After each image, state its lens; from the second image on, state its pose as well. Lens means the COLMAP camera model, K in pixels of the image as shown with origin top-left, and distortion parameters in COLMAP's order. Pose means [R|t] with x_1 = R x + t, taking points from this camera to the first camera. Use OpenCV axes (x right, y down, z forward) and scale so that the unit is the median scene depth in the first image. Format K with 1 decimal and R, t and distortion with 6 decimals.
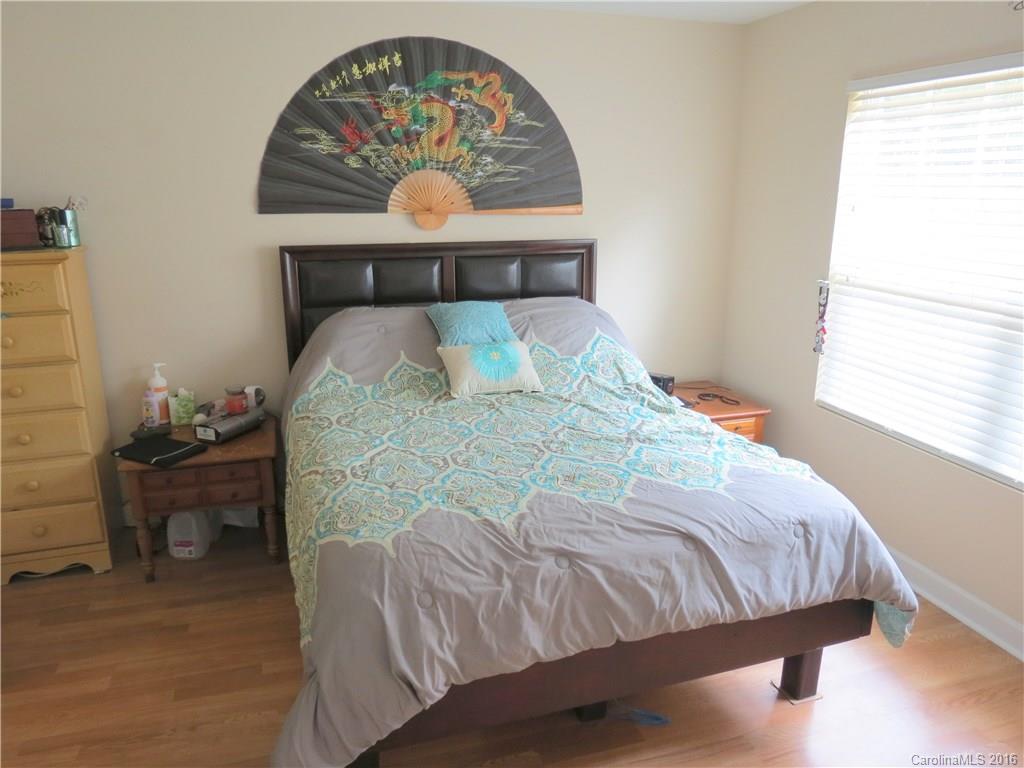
lens RADIAL K [[724.9, 0, 512.0], [0, 724.9, 384.0], [0, 0, 1]] dist [-0.027967, 0.007628]
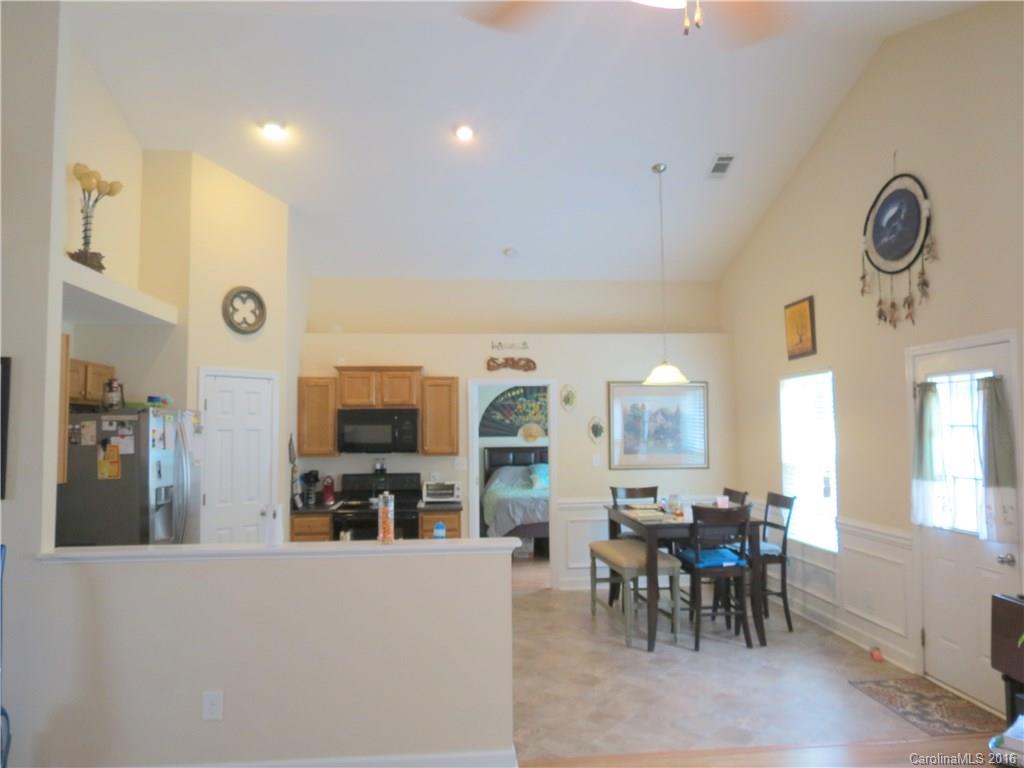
lens RADIAL K [[724.9, 0, 512.0], [0, 724.9, 384.0], [0, 0, 1]] dist [-0.027967, 0.007628]
pose [[0.978677, -0.025737, -0.203785, 0.460682], [-0.041559, 0.946788, -0.319163, 0.562853], [0.201155, 0.320827, 0.925530, -2.029869]]
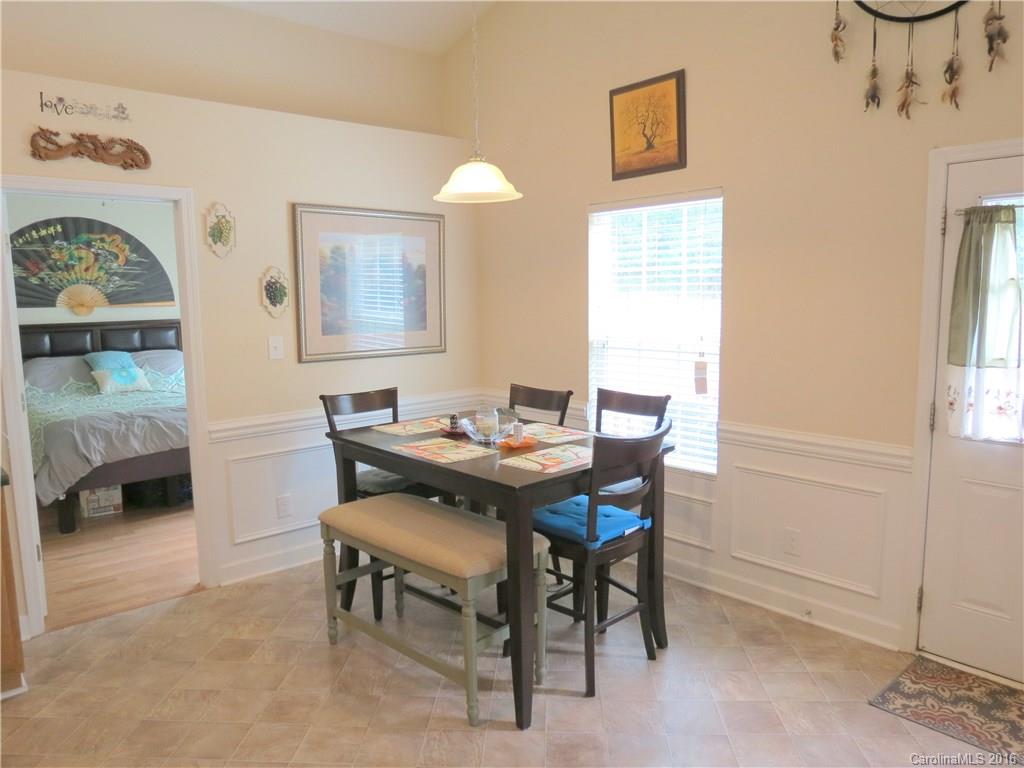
lens RADIAL K [[724.9, 0, 512.0], [0, 724.9, 384.0], [0, 0, 1]] dist [-0.027967, 0.007628]
pose [[0.906367, -0.068422, 0.416915, 0.107031], [0.126822, 0.985353, -0.113998, 0.320573], [-0.403008, 0.156198, 0.901769, -1.116483]]
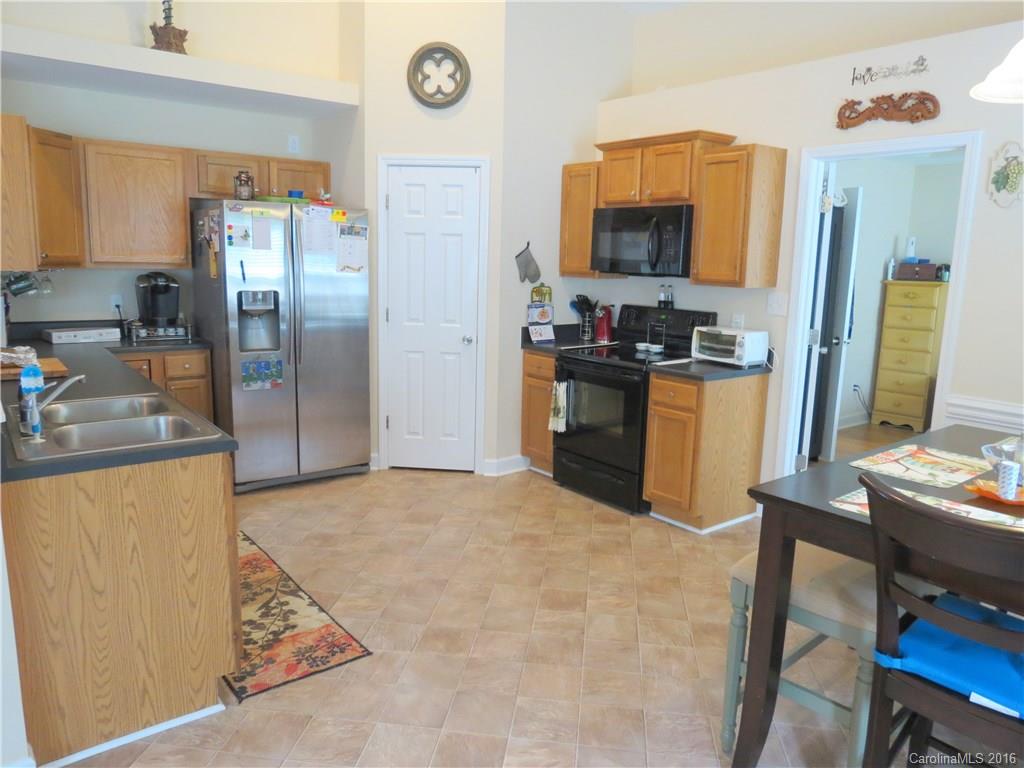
lens RADIAL K [[724.9, 0, 512.0], [0, 724.9, 384.0], [0, 0, 1]] dist [-0.027967, 0.007628]
pose [[0.351578, 0.171526, -0.920311, 0.865225], [-0.272448, 0.959266, 0.074706, 0.269646], [0.895637, 0.224472, 0.383988, -0.840228]]
